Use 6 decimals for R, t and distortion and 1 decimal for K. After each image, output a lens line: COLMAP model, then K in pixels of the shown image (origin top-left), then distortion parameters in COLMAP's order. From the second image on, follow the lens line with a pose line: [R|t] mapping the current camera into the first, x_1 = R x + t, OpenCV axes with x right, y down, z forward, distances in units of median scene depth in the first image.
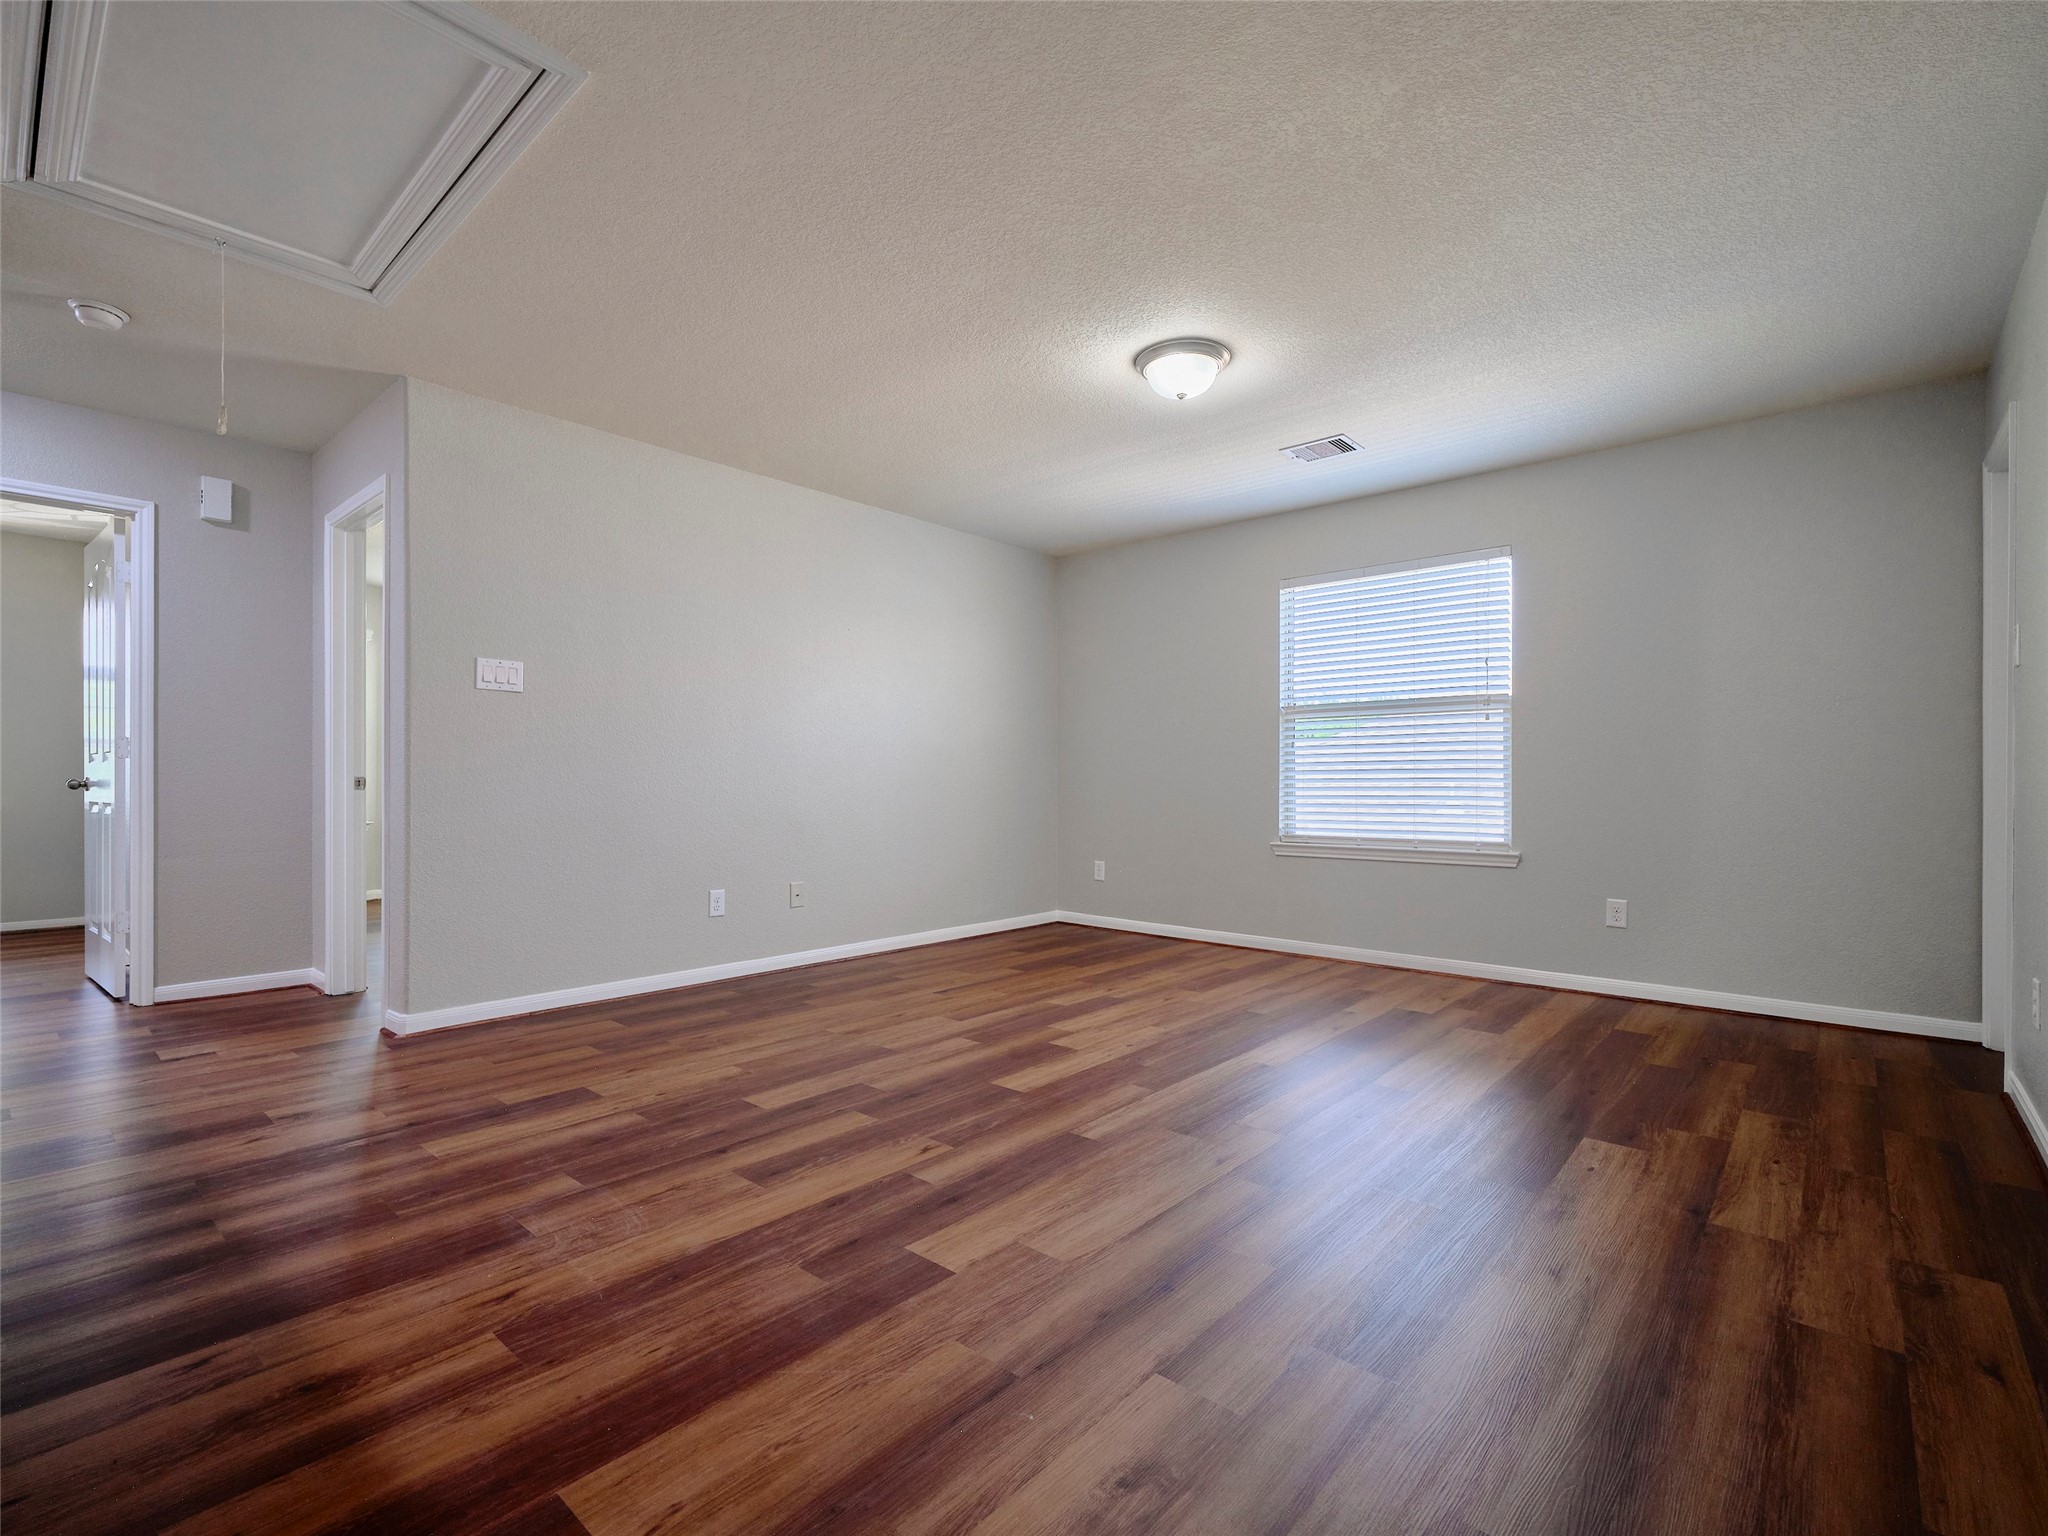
lens RADIAL K [[938.3, 0, 1011.6], [0, 938.3, 831.8], [0, 0, 1]] dist [0.001290, -0.000301]
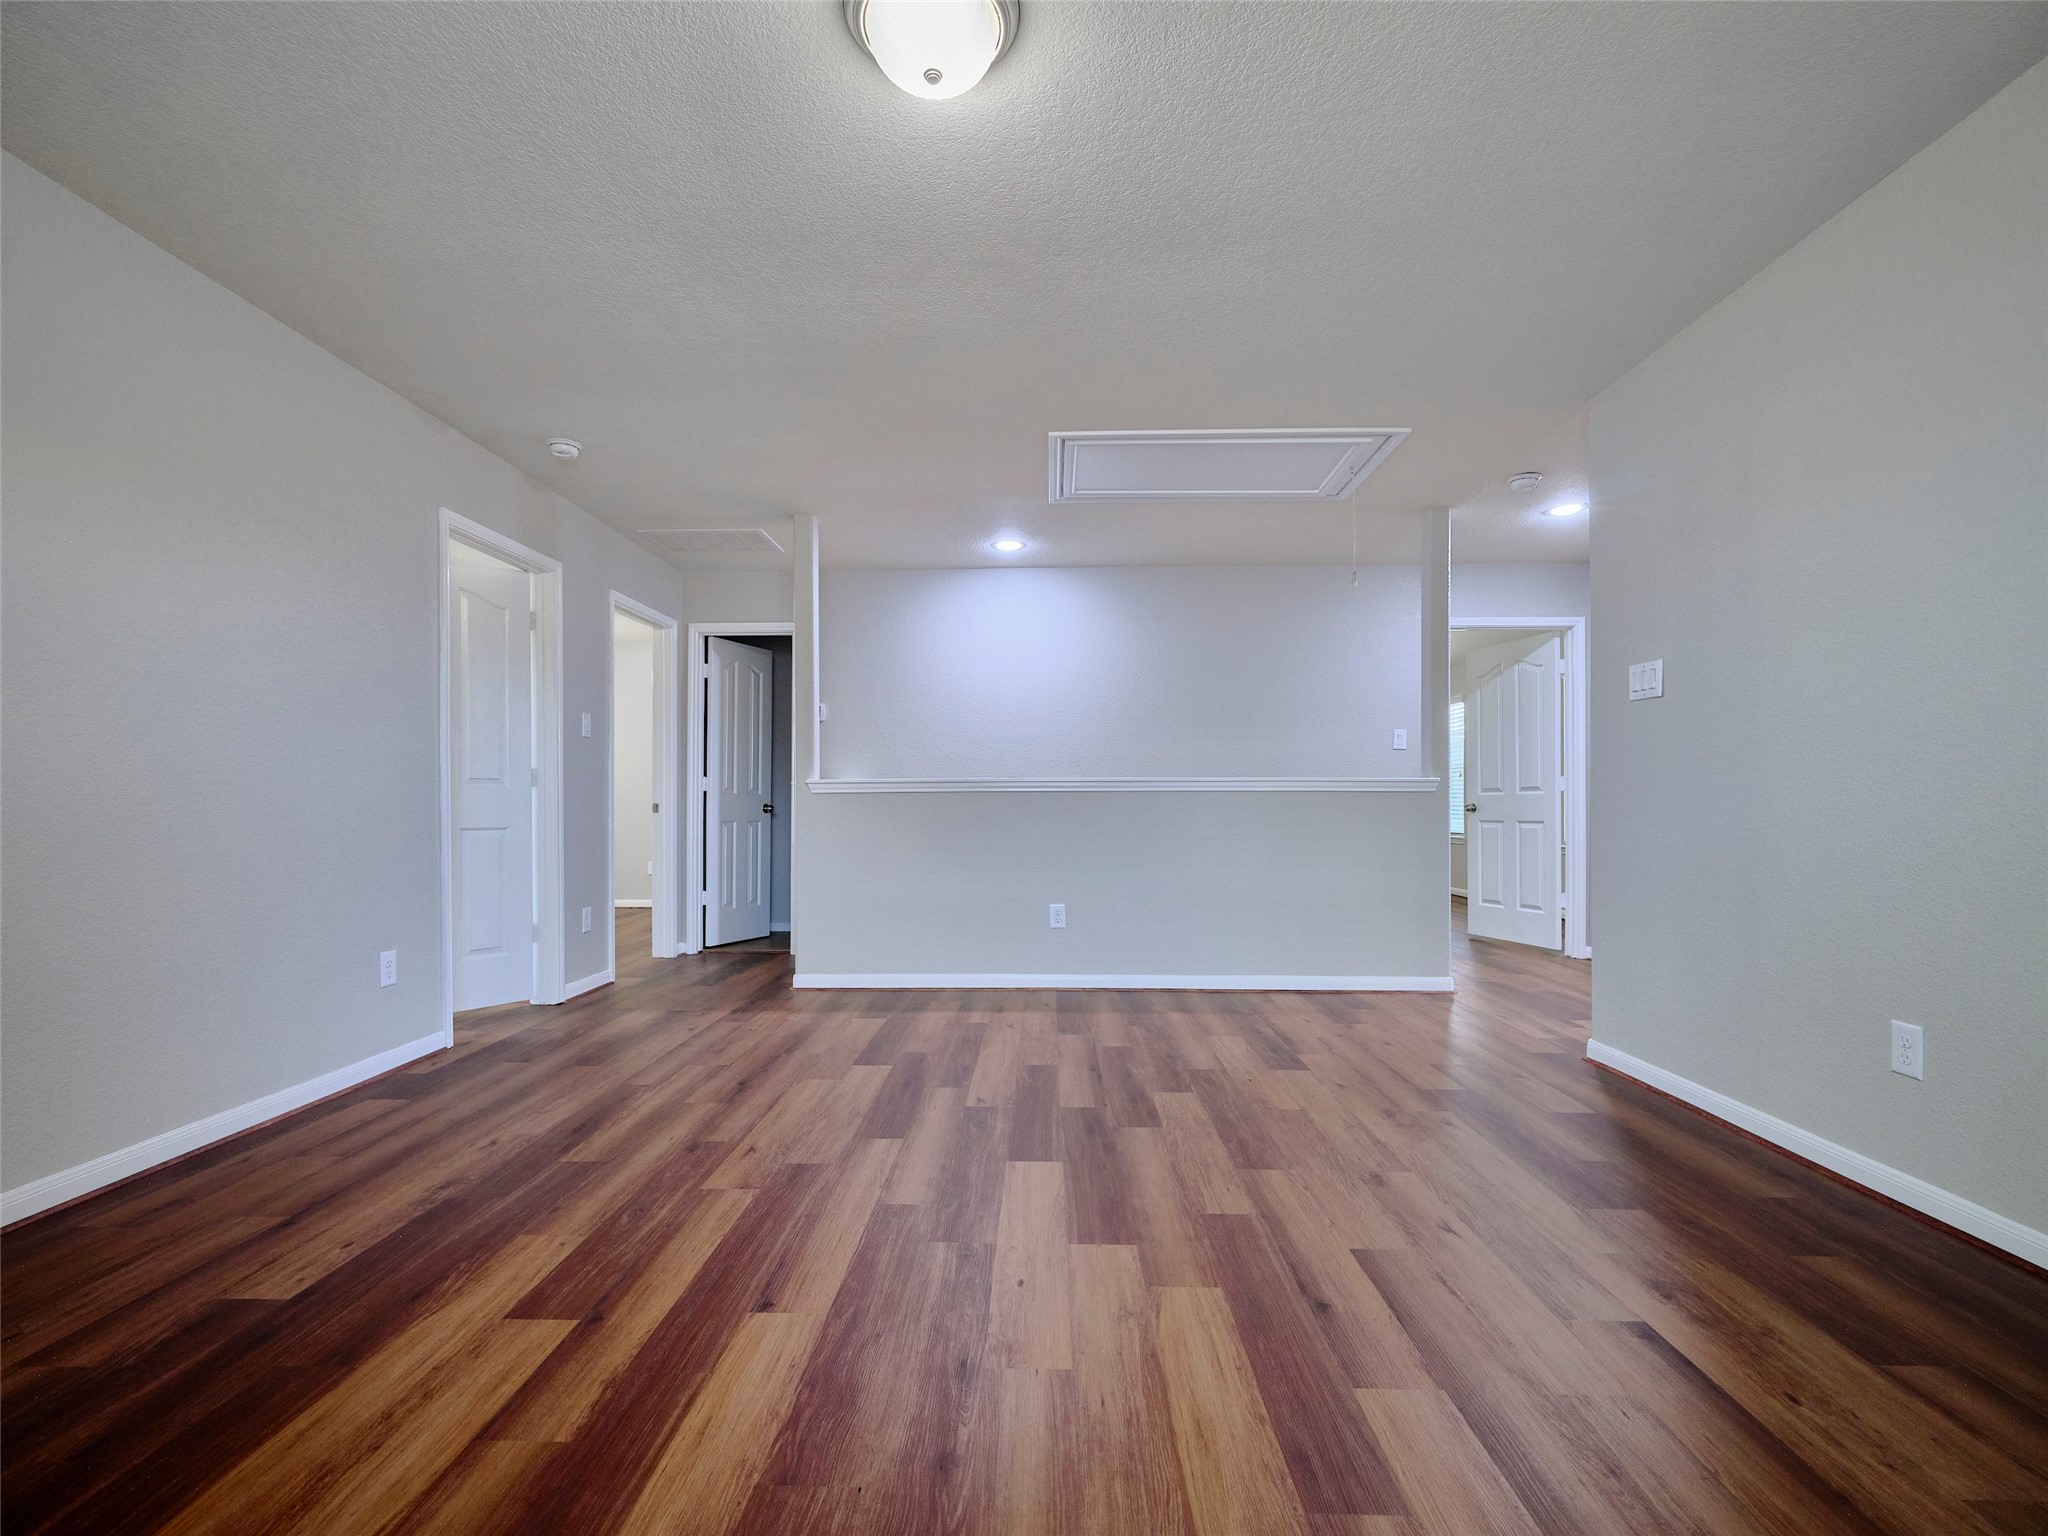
lens RADIAL K [[931.8, 0, 1013.9], [0, 931.8, 775.1], [0, 0, 1]] dist [-0.000481, -0.000339]
pose [[-0.765908, -0.021929, -0.642576, 0.471904], [-0.034327, 0.999387, 0.006811, -0.071176], [0.642033, 0.027274, -0.766192, 1.367119]]
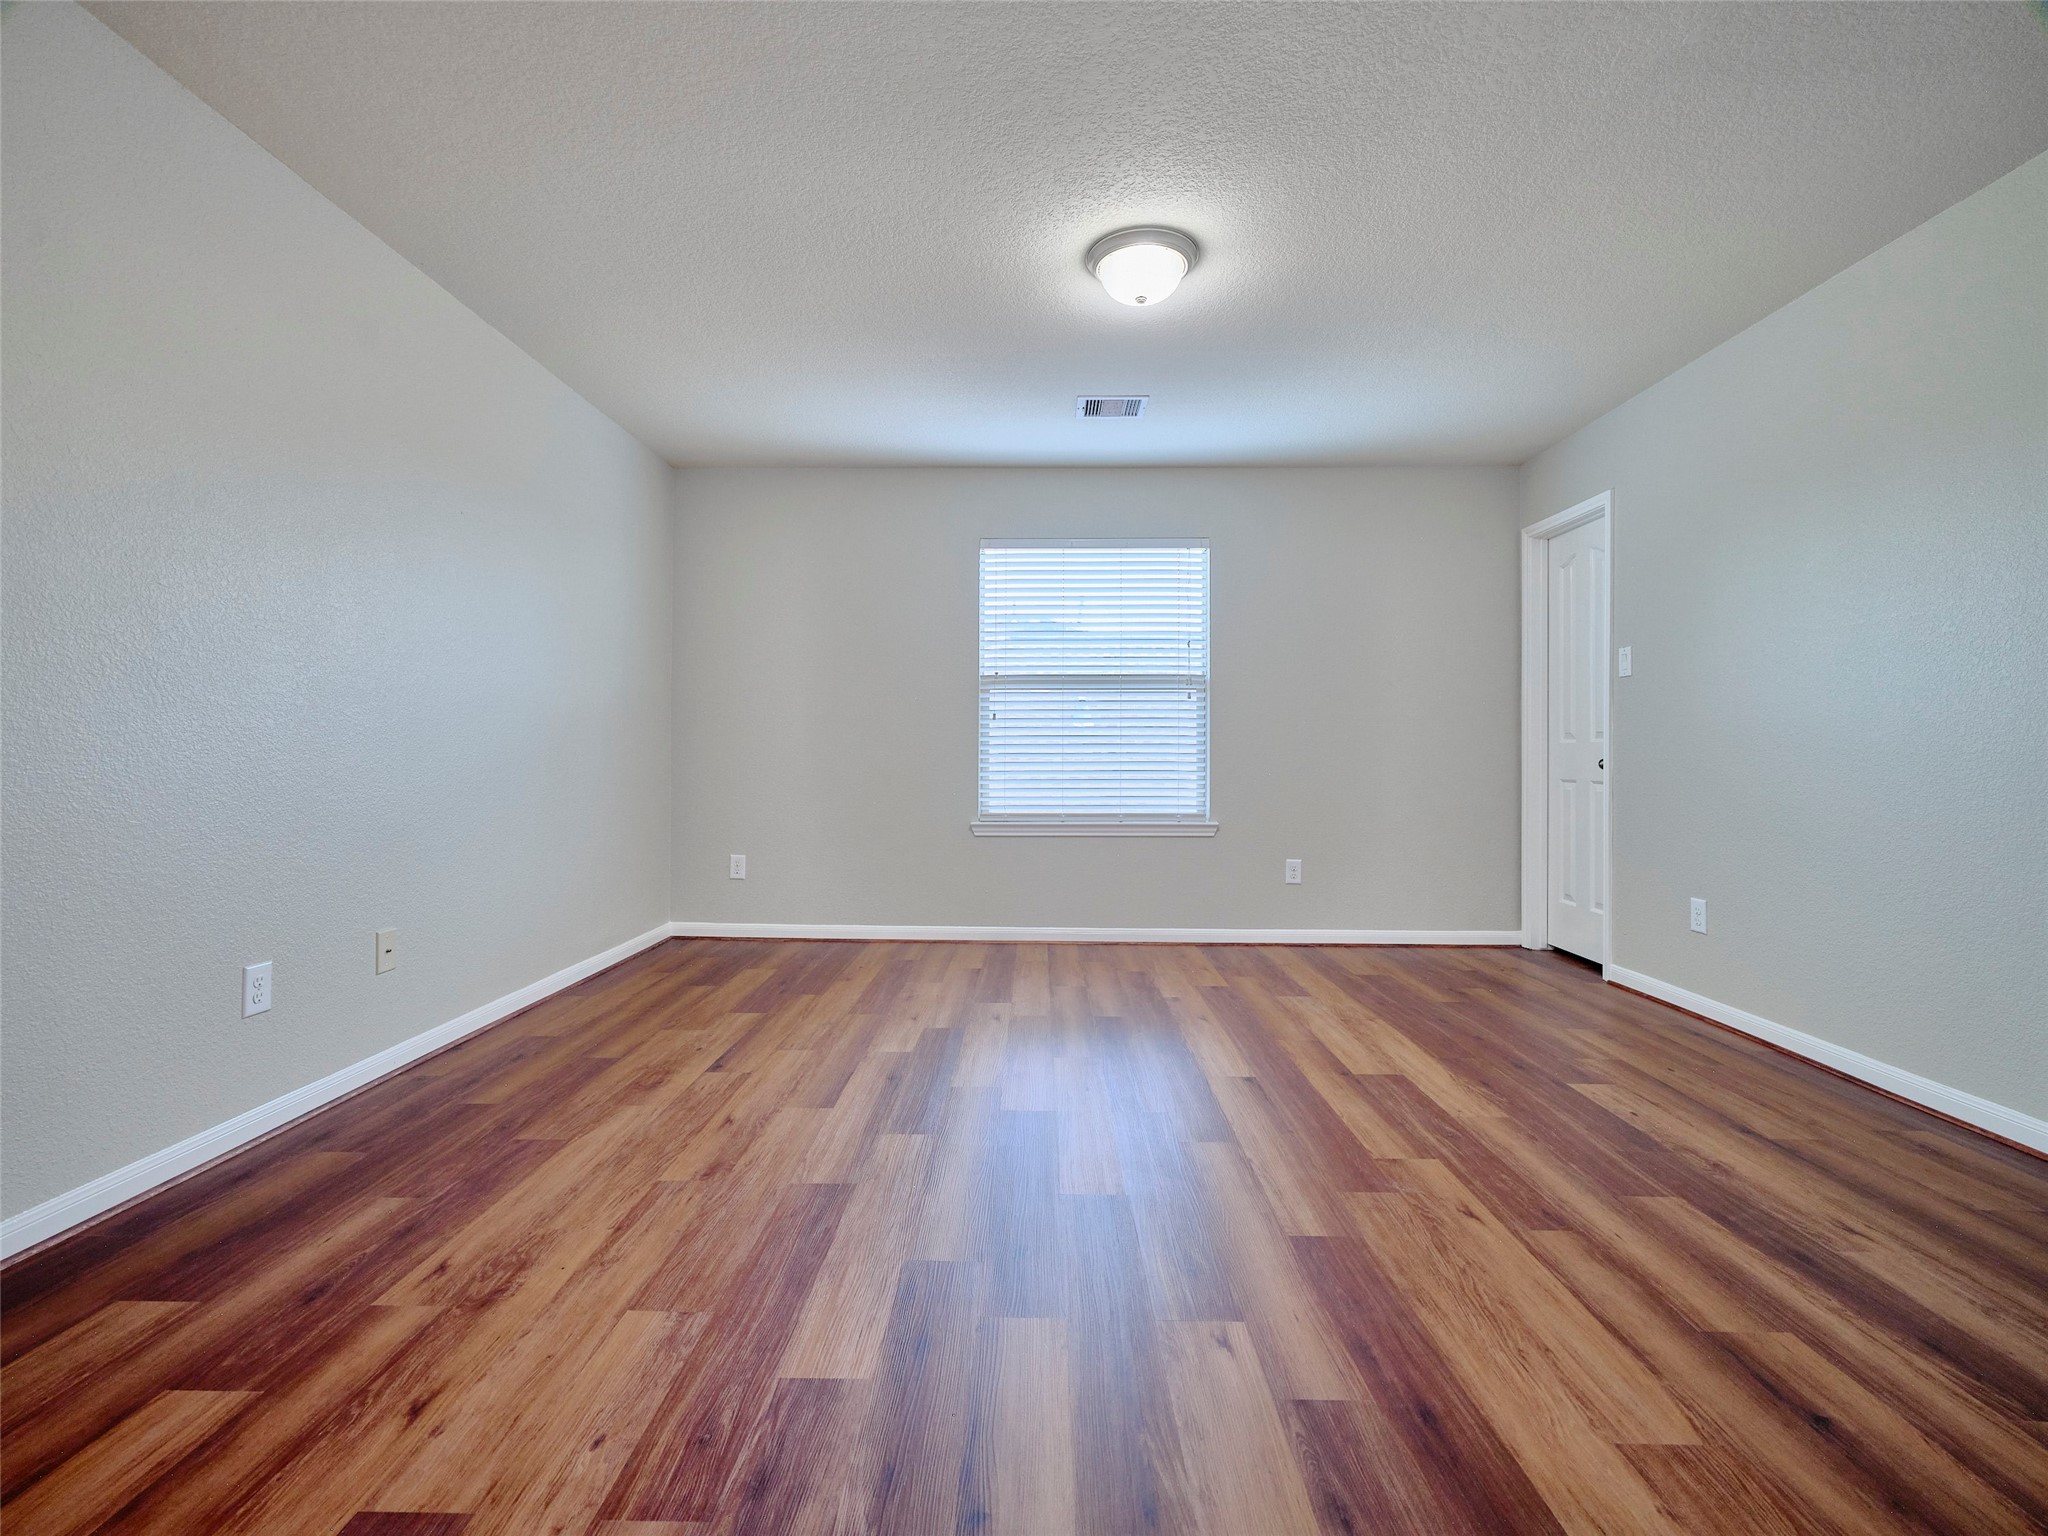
lens RADIAL K [[931.8, 0, 1013.9], [0, 931.8, 775.1], [0, 0, 1]] dist [-0.000481, -0.000339]
pose [[0.760771, -0.011828, 0.648912, -0.417488], [0.031986, 0.999302, -0.019284, -0.023835], [-0.648231, 0.035427, 0.760619, 0.419811]]
